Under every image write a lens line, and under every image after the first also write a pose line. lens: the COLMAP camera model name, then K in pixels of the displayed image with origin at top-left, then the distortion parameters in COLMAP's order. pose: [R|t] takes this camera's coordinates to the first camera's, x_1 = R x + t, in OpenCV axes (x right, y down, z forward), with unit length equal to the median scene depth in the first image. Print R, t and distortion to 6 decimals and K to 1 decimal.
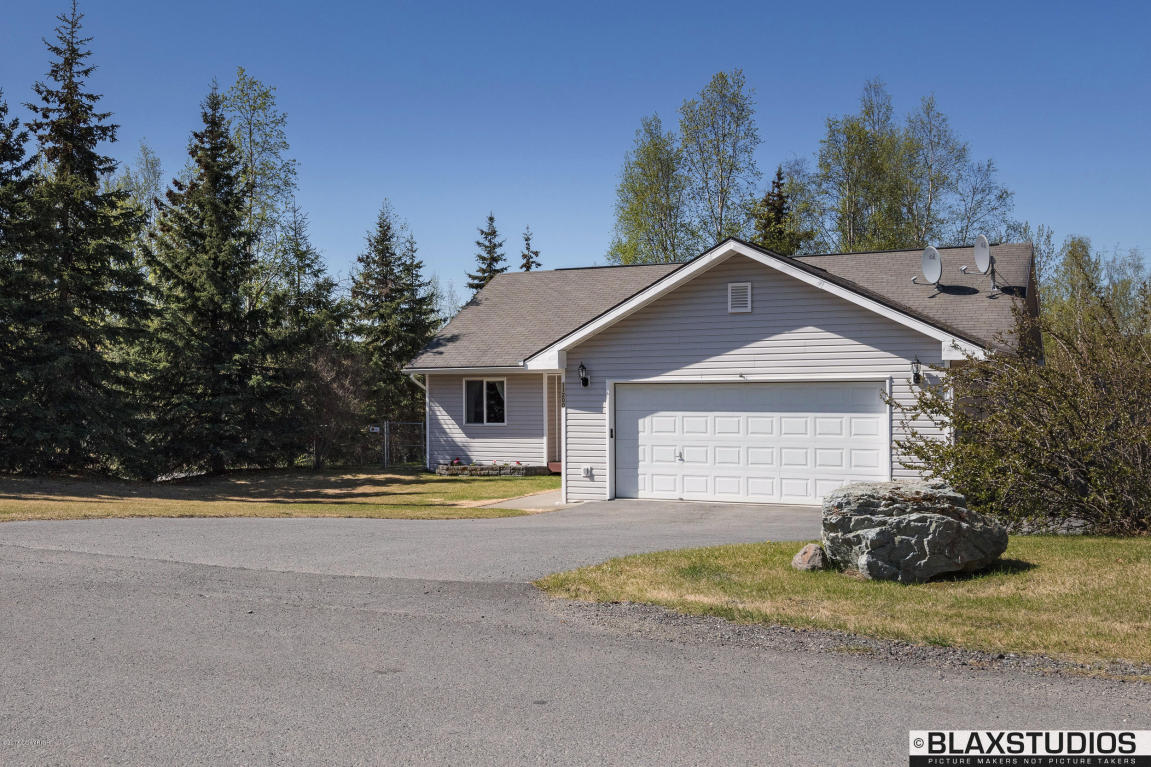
lens RADIAL K [[1289.6, 0, 536.8], [0, 1289.6, 404.7], [0, 0, 1]] dist [-0.001253, 0.000000]
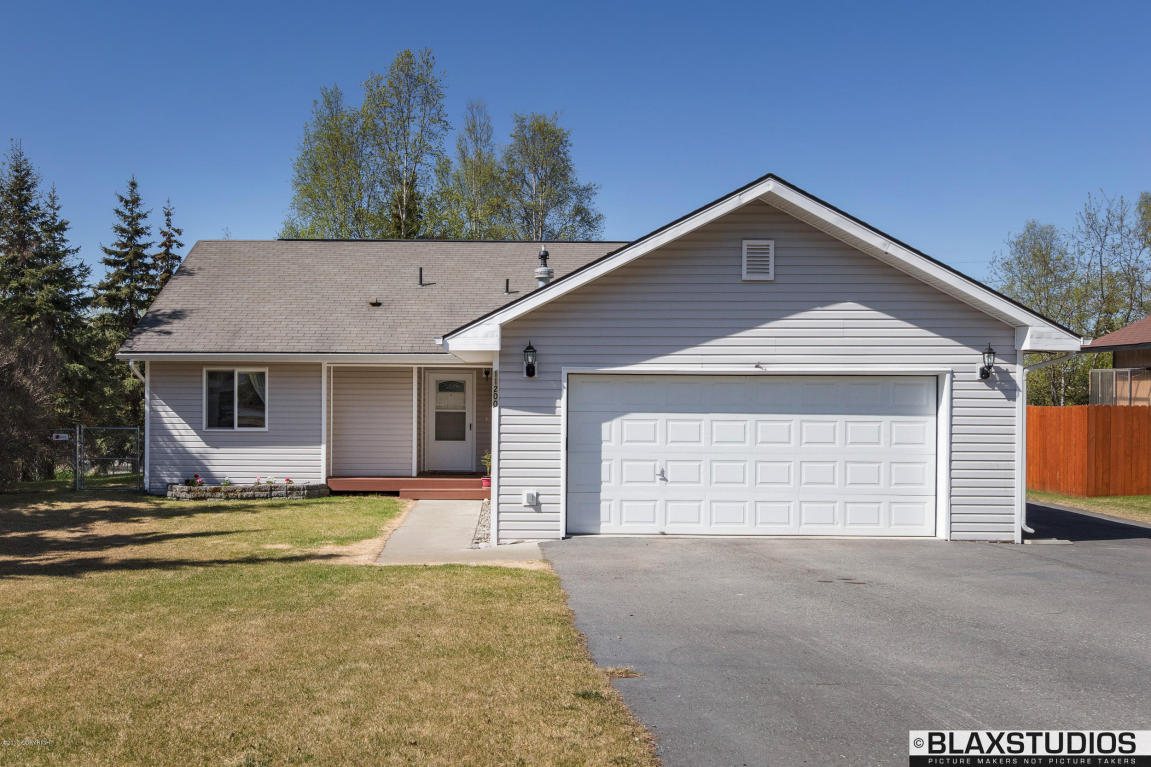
lens RADIAL K [[1071.5, 0, 550.2], [0, 1071.5, 408.1], [0, 0, 1]] dist [0.011306, 0.000000]
pose [[0.888452, 0.005223, 0.458940, -0.218606], [-0.005390, 0.999985, -0.000946, 0.003134], [-0.458938, -0.001633, 0.888467, 0.476858]]
